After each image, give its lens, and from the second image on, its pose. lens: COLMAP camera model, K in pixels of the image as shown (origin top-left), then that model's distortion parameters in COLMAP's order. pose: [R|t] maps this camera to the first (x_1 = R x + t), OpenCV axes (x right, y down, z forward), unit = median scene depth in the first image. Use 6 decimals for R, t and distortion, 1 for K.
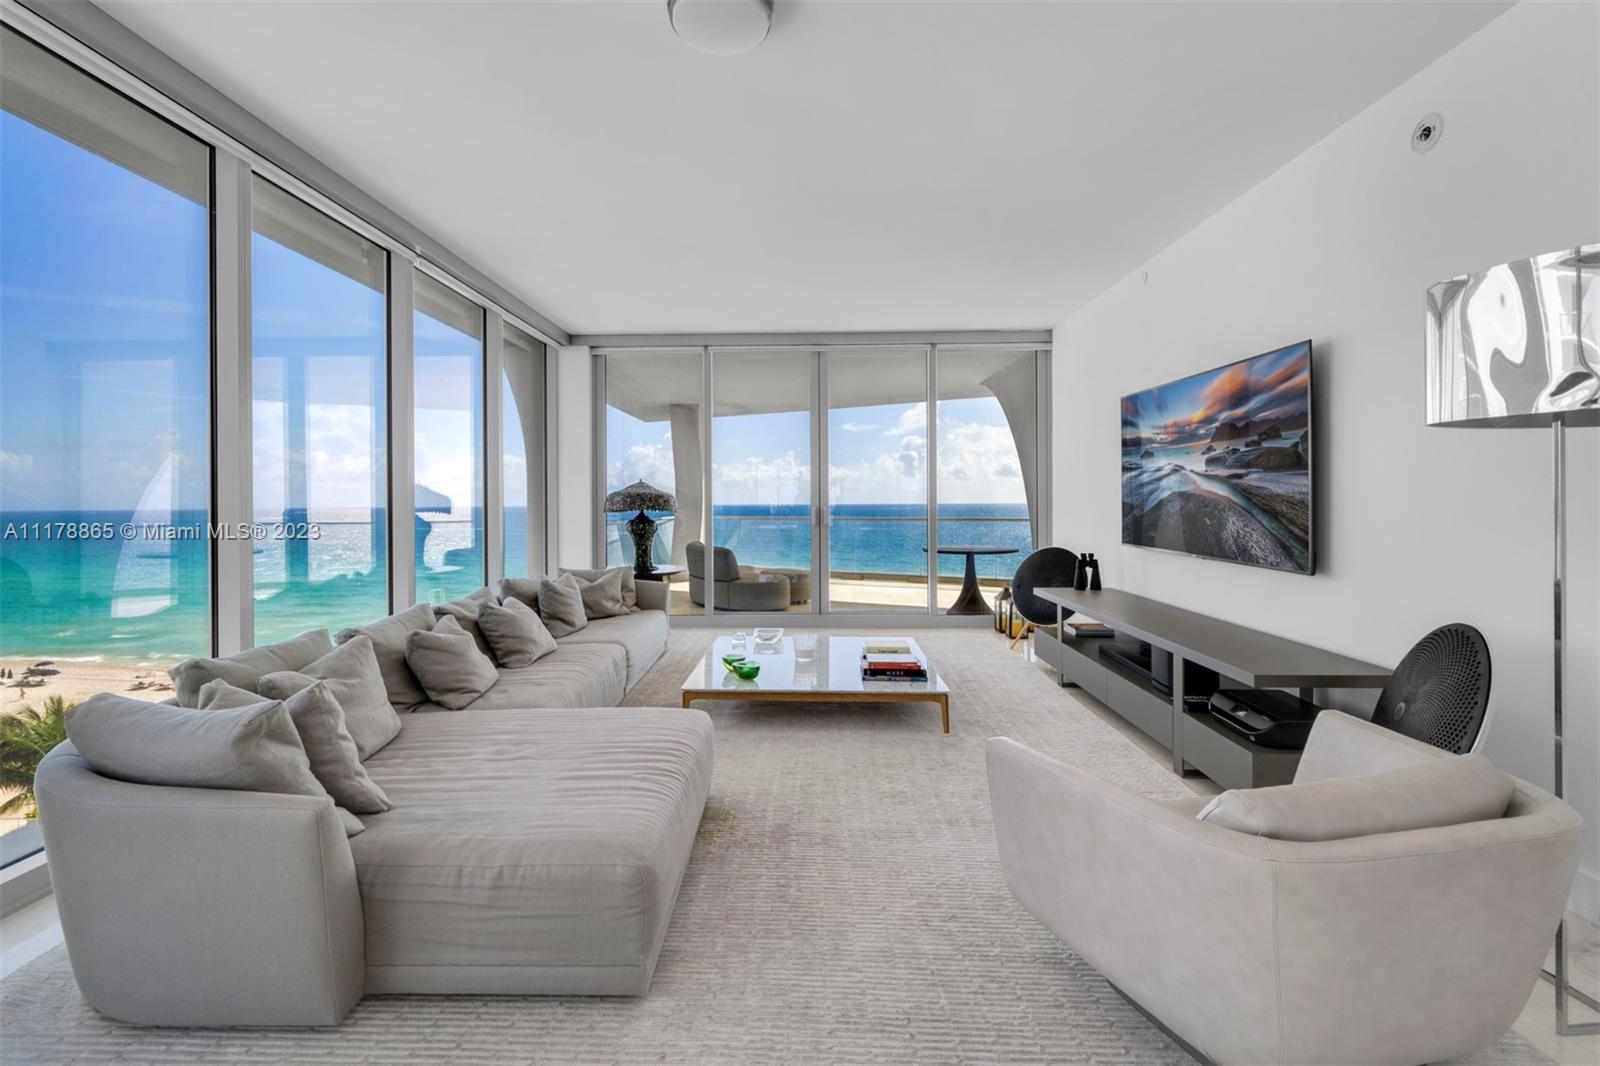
lens RADIAL K [[686.8, 0, 796.9], [0, 686.8, 501.3], [0, 0, 1]] dist [0.001284, 0.000258]
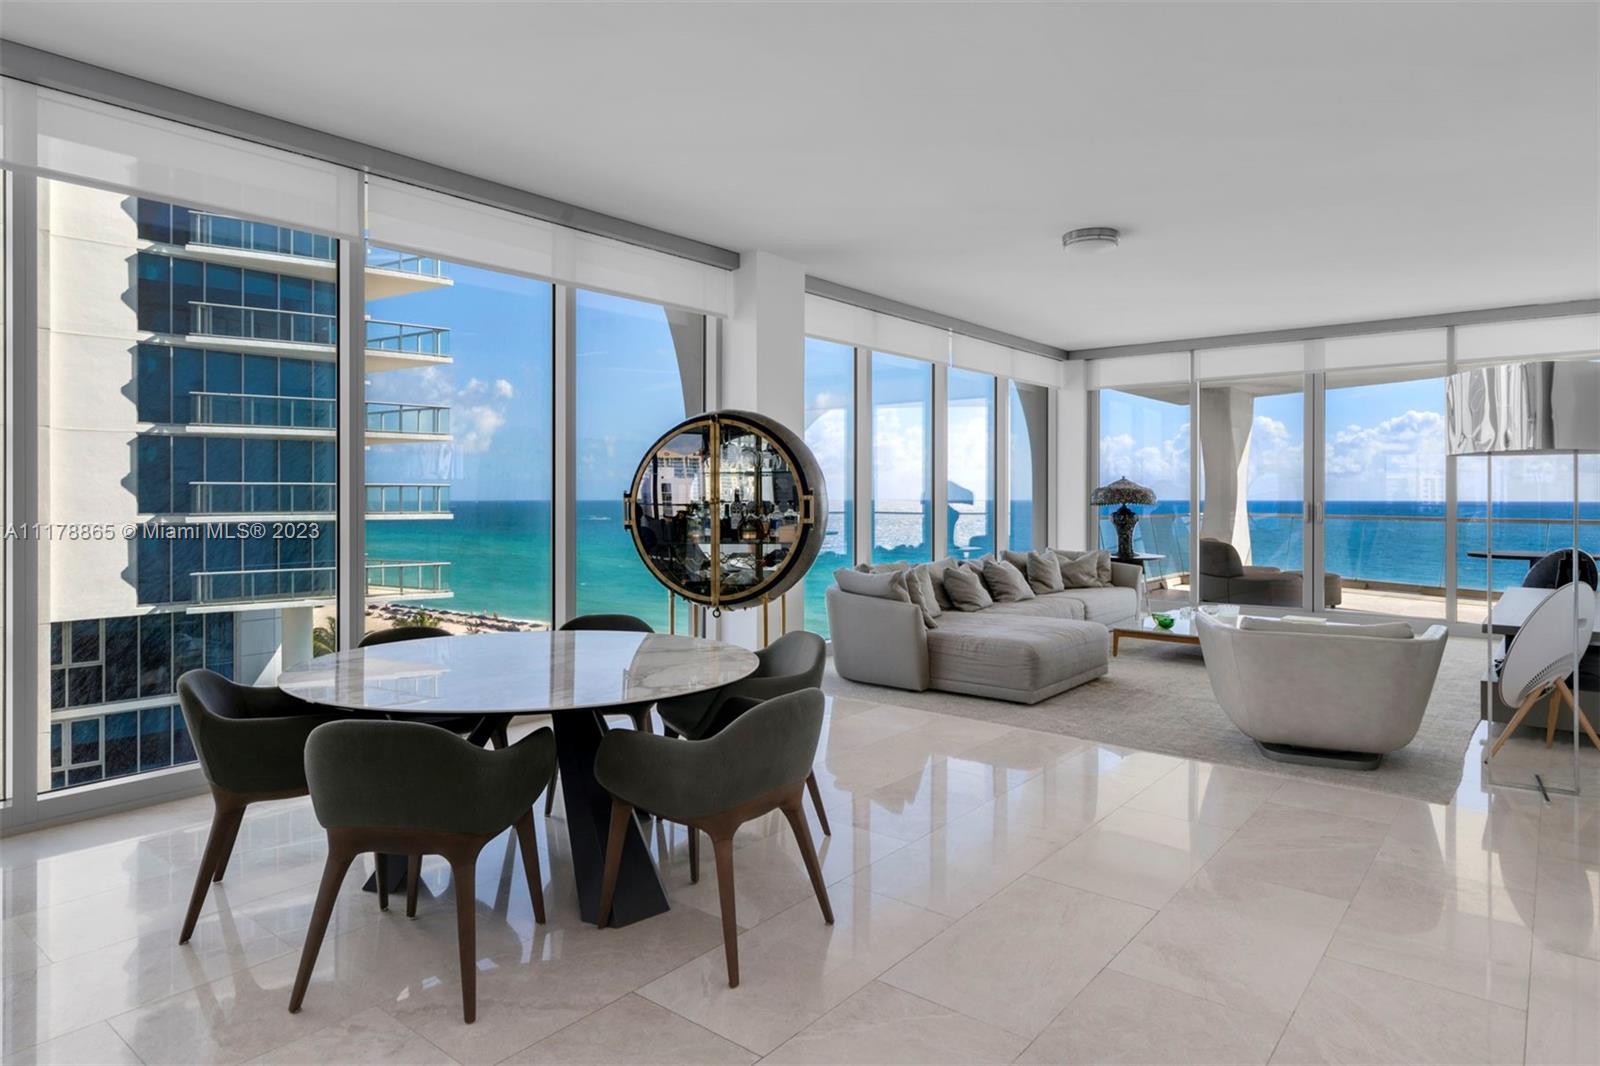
lens RADIAL K [[942.0, 0, 799.0], [0, 942.0, 495.3], [0, 0, 1]] dist [0.000704, 0.000104]
pose [[0.787229, 0.006189, -0.616630, 0.375595], [-0.005705, 0.999980, 0.002752, -0.002709], [0.616635, 0.001351, 0.787248, -0.674602]]
